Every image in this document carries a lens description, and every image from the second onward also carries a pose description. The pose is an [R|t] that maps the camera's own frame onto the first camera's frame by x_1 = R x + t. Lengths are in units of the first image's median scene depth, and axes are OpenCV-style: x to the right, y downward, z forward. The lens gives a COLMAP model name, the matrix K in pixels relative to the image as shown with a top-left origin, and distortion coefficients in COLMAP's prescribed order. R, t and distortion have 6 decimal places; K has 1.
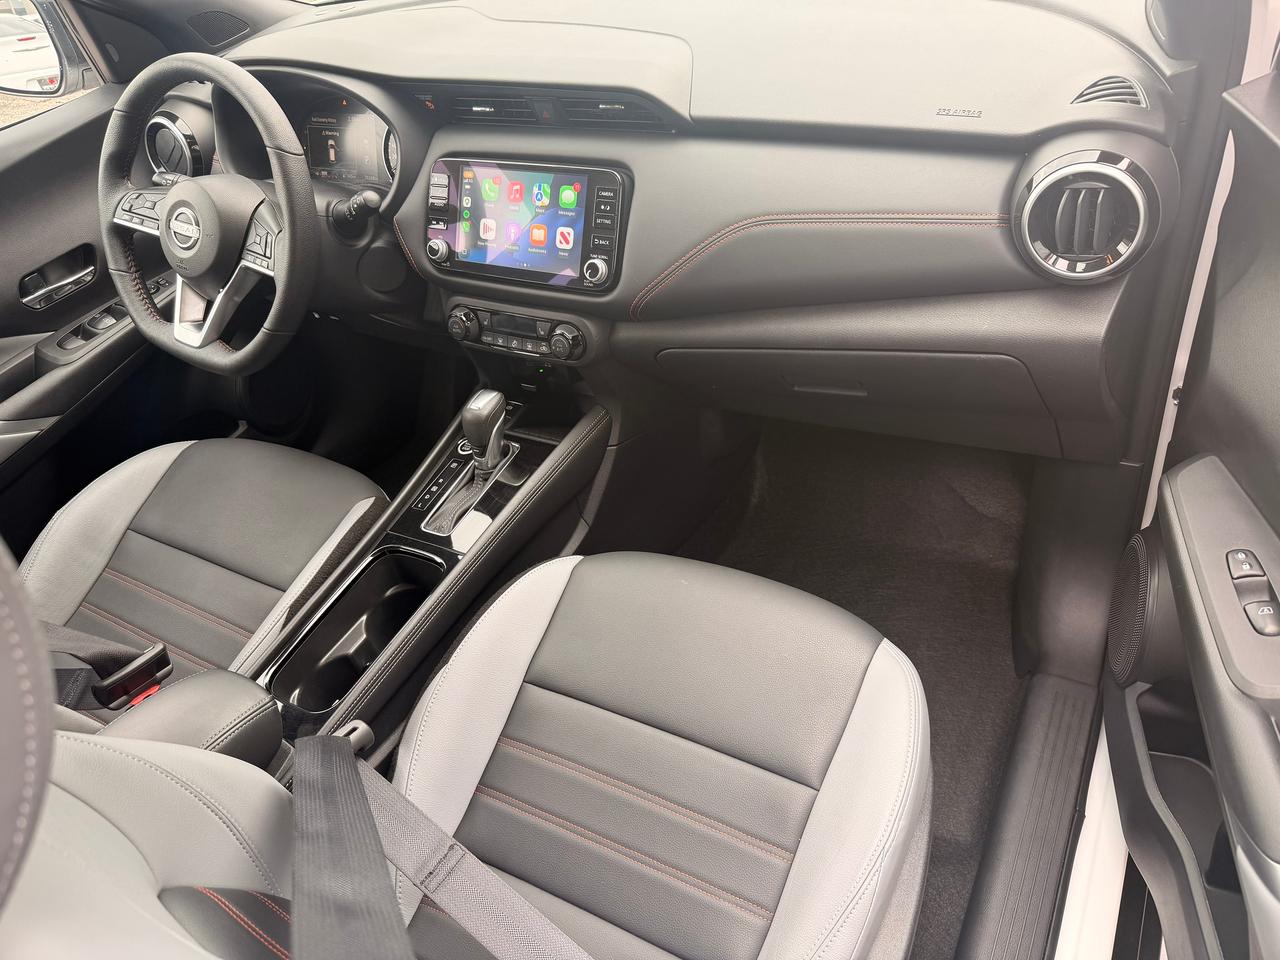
lens RADIAL K [[917.4, 0, 640.0], [0, 917.4, 480.0], [0, 0, 1]] dist [0.035963, -0.005290]
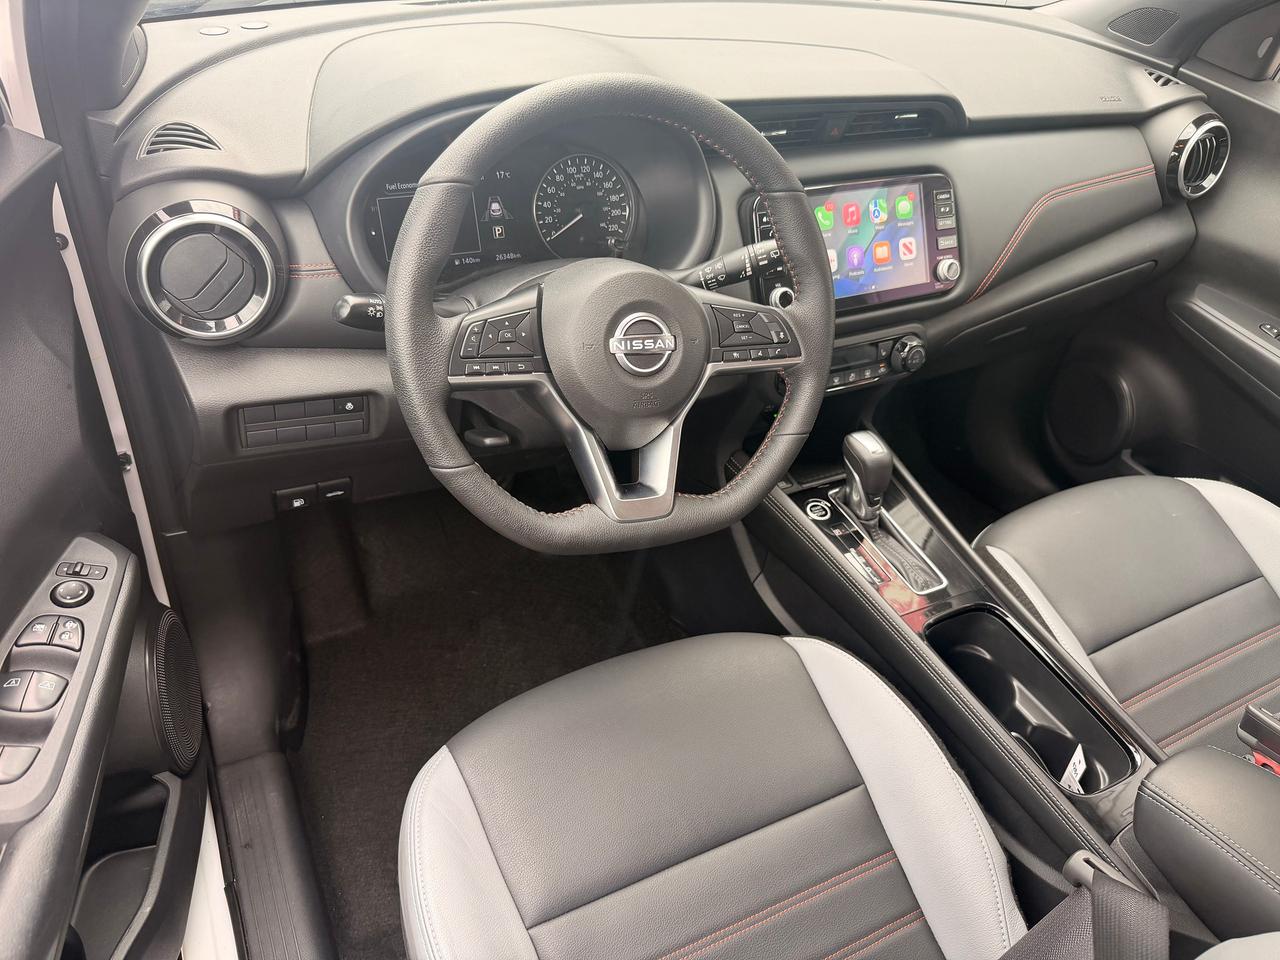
lens RADIAL K [[917.4, 0, 640.0], [0, 917.4, 480.0], [0, 0, 1]] dist [0.035963, -0.005290]
pose [[0.520333, -0.351881, 0.778096, -1.075959], [0.401910, 0.904846, 0.140434, -0.289074], [-0.753473, 0.239653, 0.612245, 0.661139]]
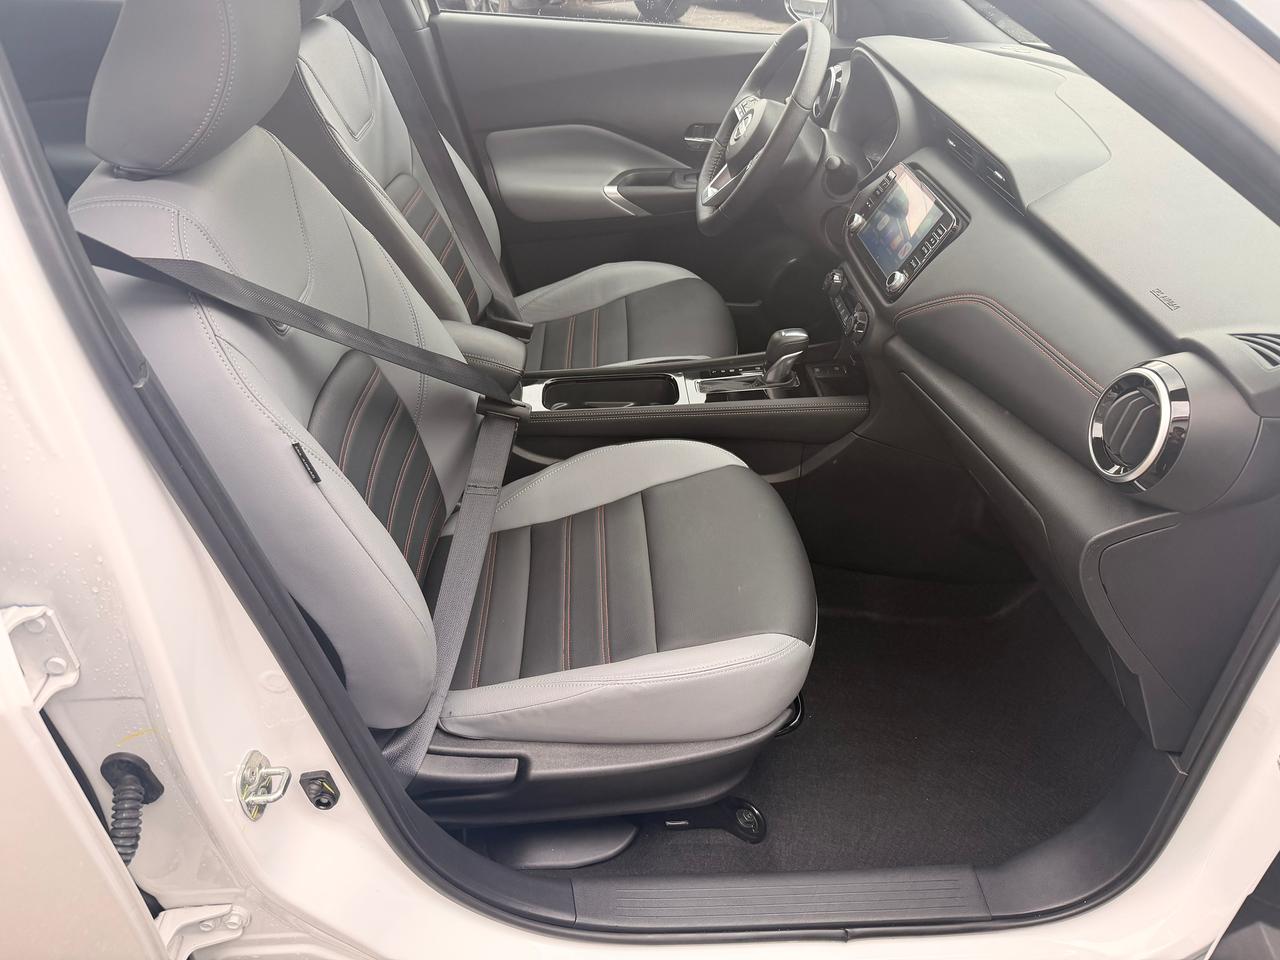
lens RADIAL K [[917.4, 0, 640.0], [0, 917.4, 480.0], [0, 0, 1]] dist [0.035963, -0.005290]
pose [[0.521652, 0.629533, -0.575819, 0.613318], [-0.653222, 0.728864, 0.205081, -0.063534], [0.548799, 0.269156, 0.791438, -0.064854]]
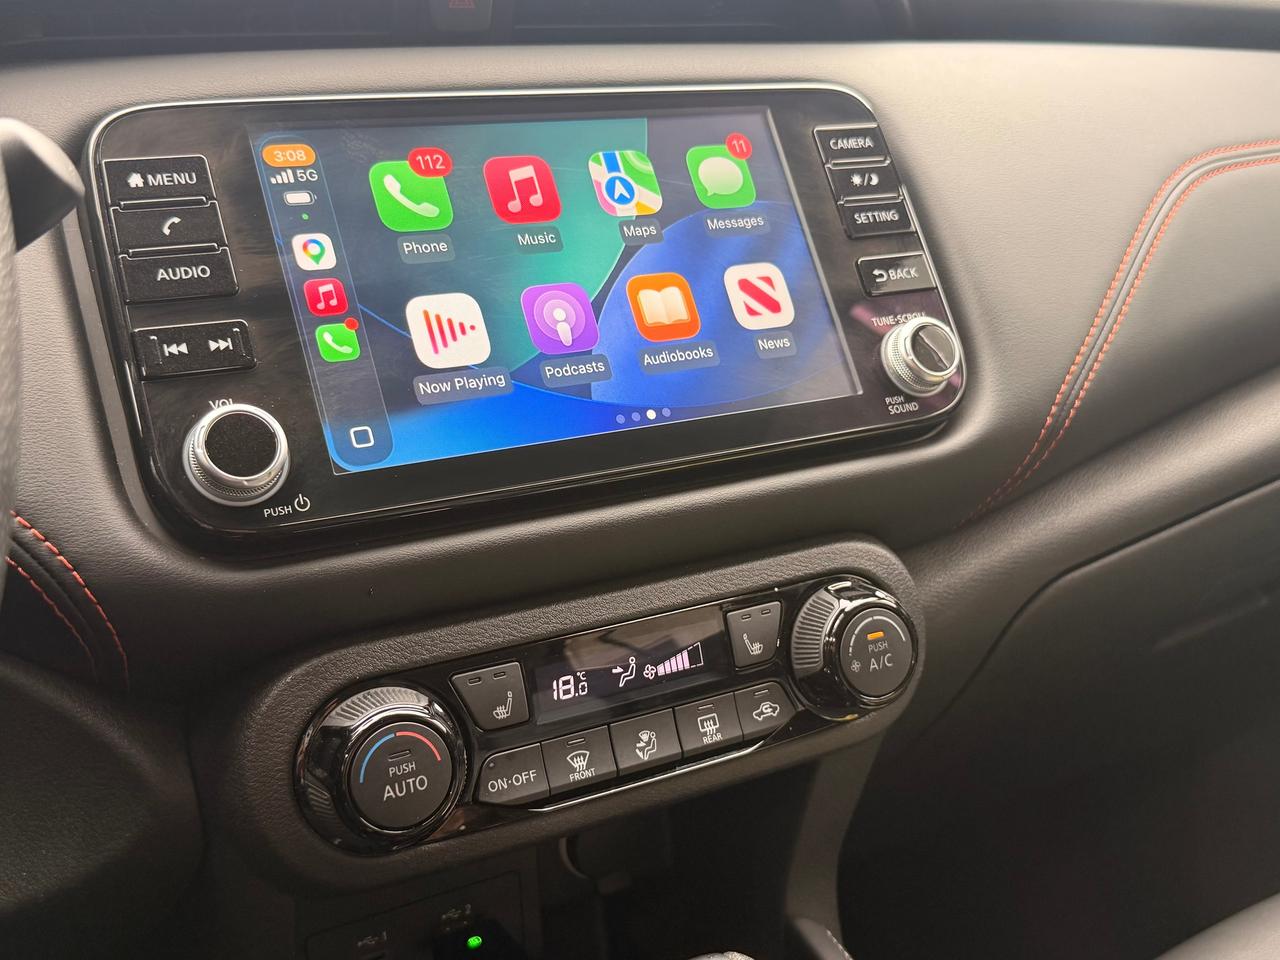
lens RADIAL K [[1365.8, 0, 640.0], [0, 1365.8, 480.0], [0, 0, 1]] dist [0.139257, -0.009713]
pose [[0.520237, -0.069457, 0.851193, -0.474537], [0.522583, 0.814198, -0.252958, -0.122068], [-0.675470, 0.576417, 0.459873, 0.846664]]
